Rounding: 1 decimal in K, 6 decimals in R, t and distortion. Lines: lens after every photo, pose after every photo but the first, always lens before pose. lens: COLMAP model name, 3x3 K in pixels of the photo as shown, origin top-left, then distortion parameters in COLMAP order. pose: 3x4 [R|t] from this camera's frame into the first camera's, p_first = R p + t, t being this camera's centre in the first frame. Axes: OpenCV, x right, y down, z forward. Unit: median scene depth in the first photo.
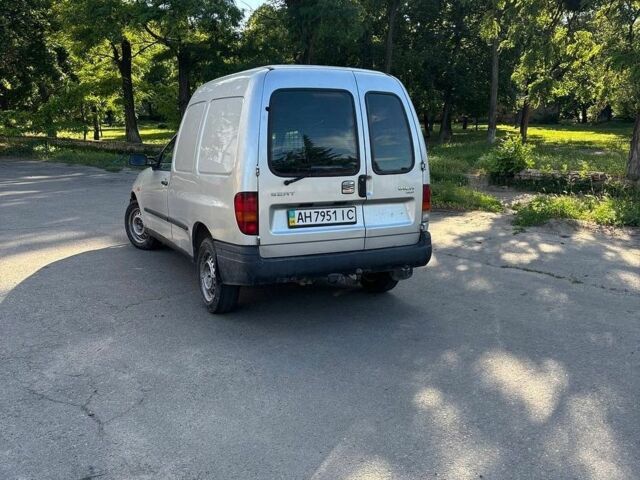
lens RADIAL K [[630.4, 0, 319.4], [0, 630.4, 245.0], [0, 0, 1]] dist [0.048779, 0.000000]
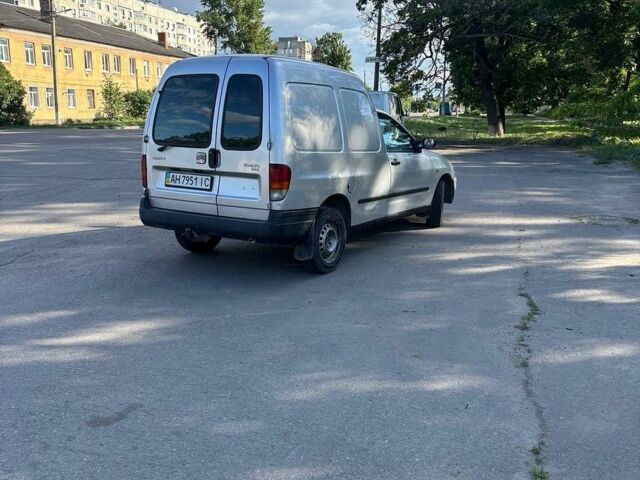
lens RADIAL K [[630.4, 0, 318.8], [0, 630.4, 240.9], [0, 0, 1]] dist [0.048779, 0.000000]
pose [[0.518072, 0.172171, -0.837830, 1.167921], [-0.167069, 0.981034, 0.098292, -0.092938], [0.838862, 0.089053, 0.537011, 0.572156]]
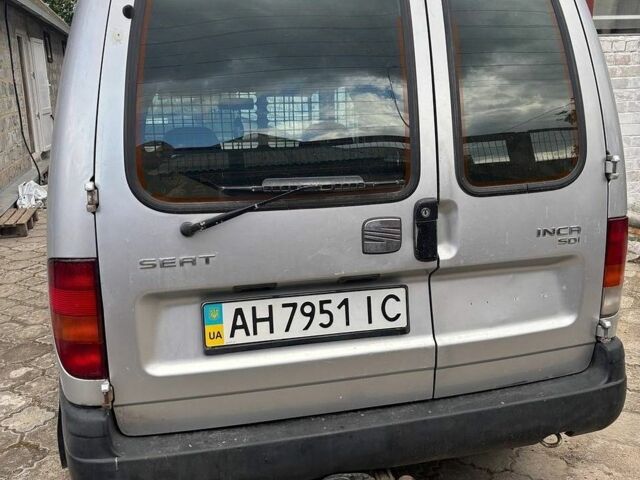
lens RADIAL K [[630.4, 0, 318.8], [0, 630.4, 233.3], [0, 0, 1]] dist [0.048779, 0.000000]
pose [[0.976873, 0.022361, -0.212646, 0.086289], [-0.014536, 0.999161, 0.038293, -0.106272], [0.213324, -0.034316, 0.976379, 0.654020]]
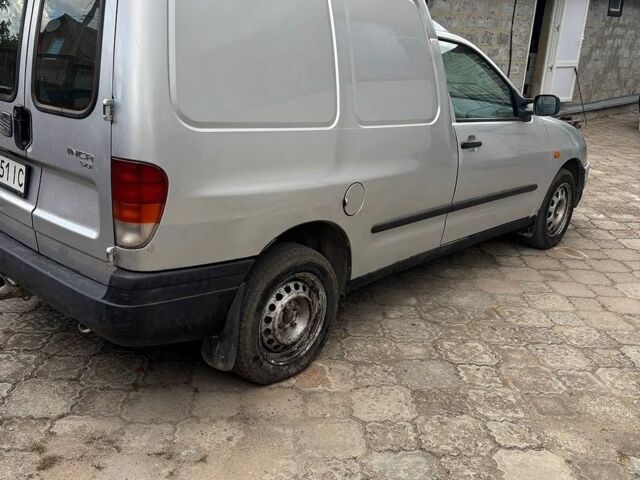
lens RADIAL K [[630.4, 0, 319.1], [0, 630.4, 237.5], [0, 0, 1]] dist [0.048779, 0.000000]
pose [[0.350693, 0.301182, -0.886738, 0.638969], [-0.227617, 0.945892, 0.231254, -0.185061], [0.908408, 0.120738, 0.400272, 1.040980]]
